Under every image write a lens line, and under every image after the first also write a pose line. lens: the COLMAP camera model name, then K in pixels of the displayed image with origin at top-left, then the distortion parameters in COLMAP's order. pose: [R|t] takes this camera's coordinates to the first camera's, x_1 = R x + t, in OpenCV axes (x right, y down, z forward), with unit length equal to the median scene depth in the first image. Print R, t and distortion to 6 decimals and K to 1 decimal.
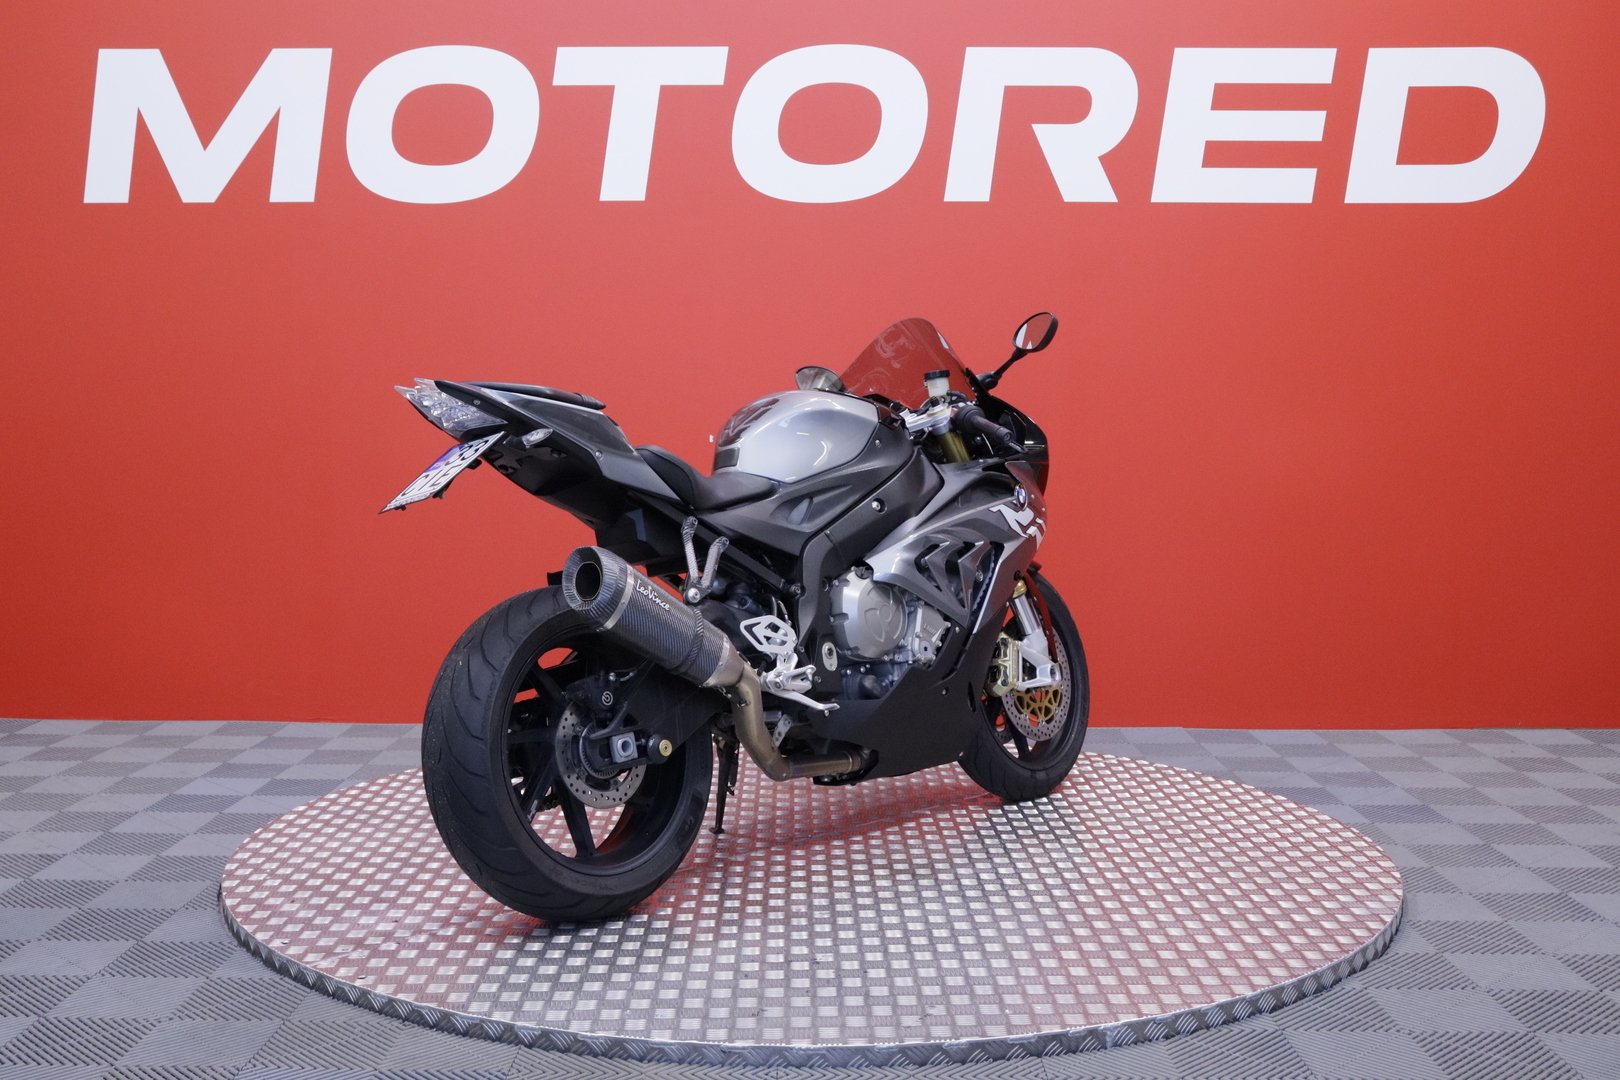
lens RADIAL K [[1721.0, 0, 814.5], [0, 1721.0, 537.3], [0, 0, 1]] dist [-0.115242, 0.000000]
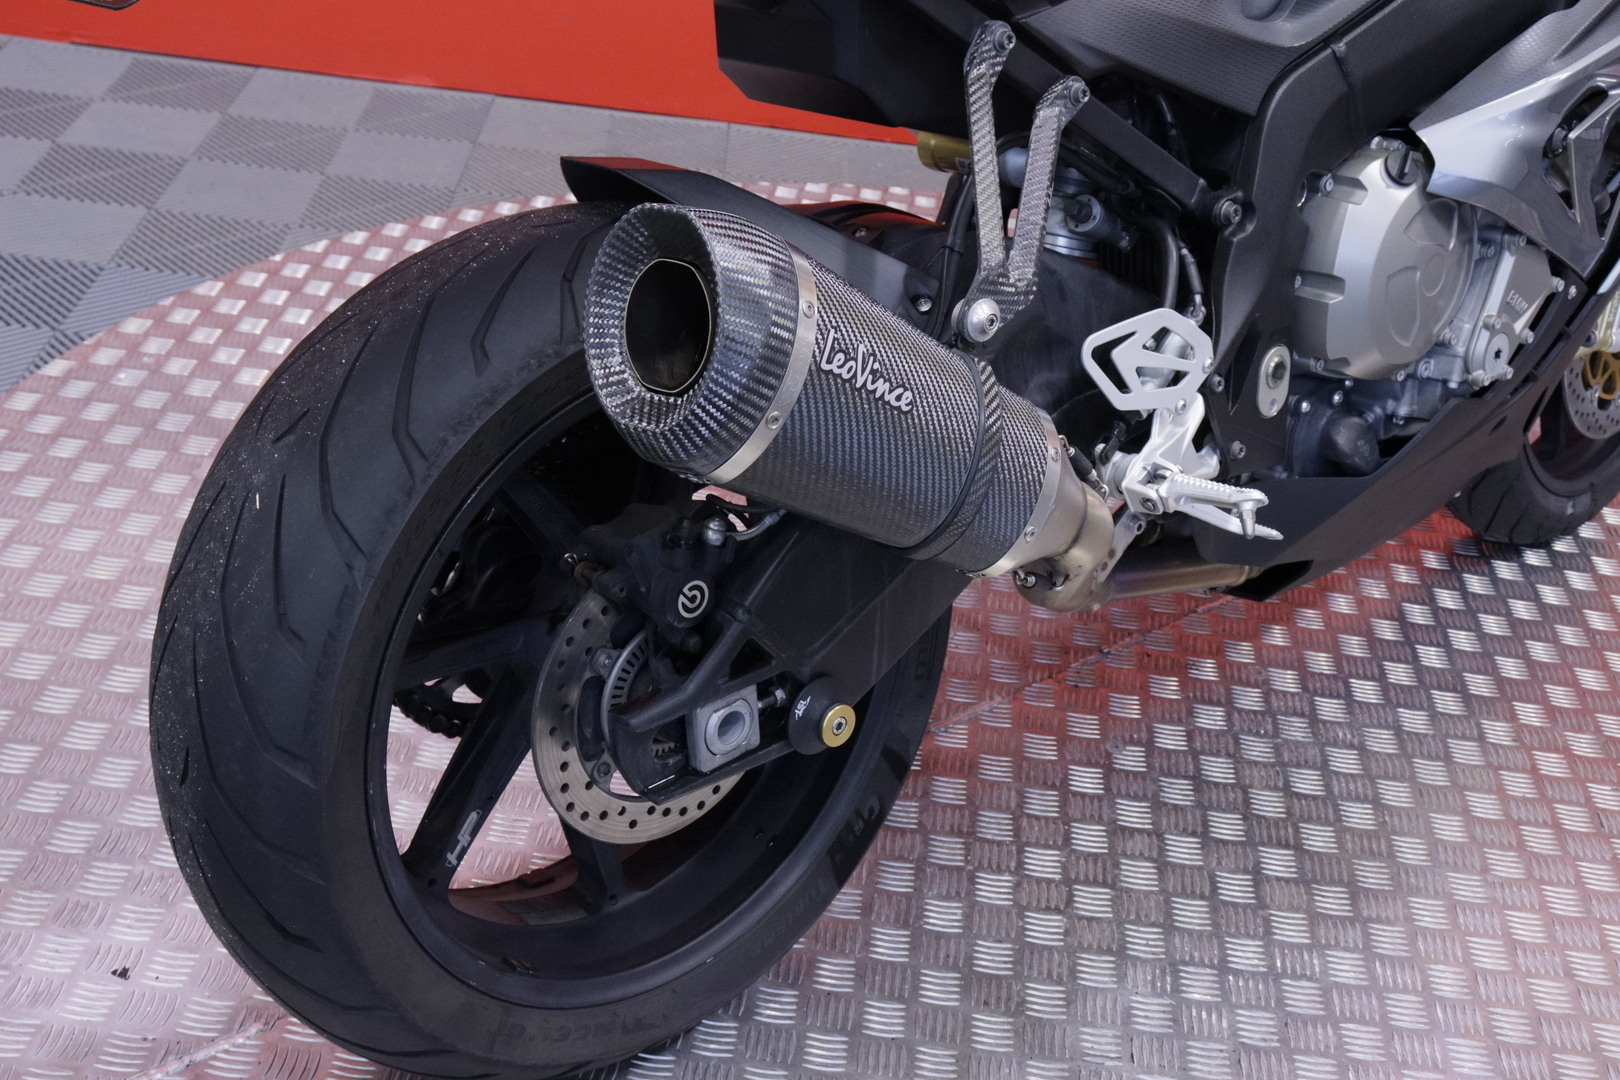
lens RADIAL K [[1947.9, 0, 804.6], [0, 1947.9, 540.5], [0, 0, 1]] dist [0.019138, 0.000000]
pose [[0.987251, 0.156946, -0.026506, -0.078867], [-0.127607, 0.879975, 0.457560, -0.087999], [0.095137, -0.448344, 0.888784, 0.575884]]
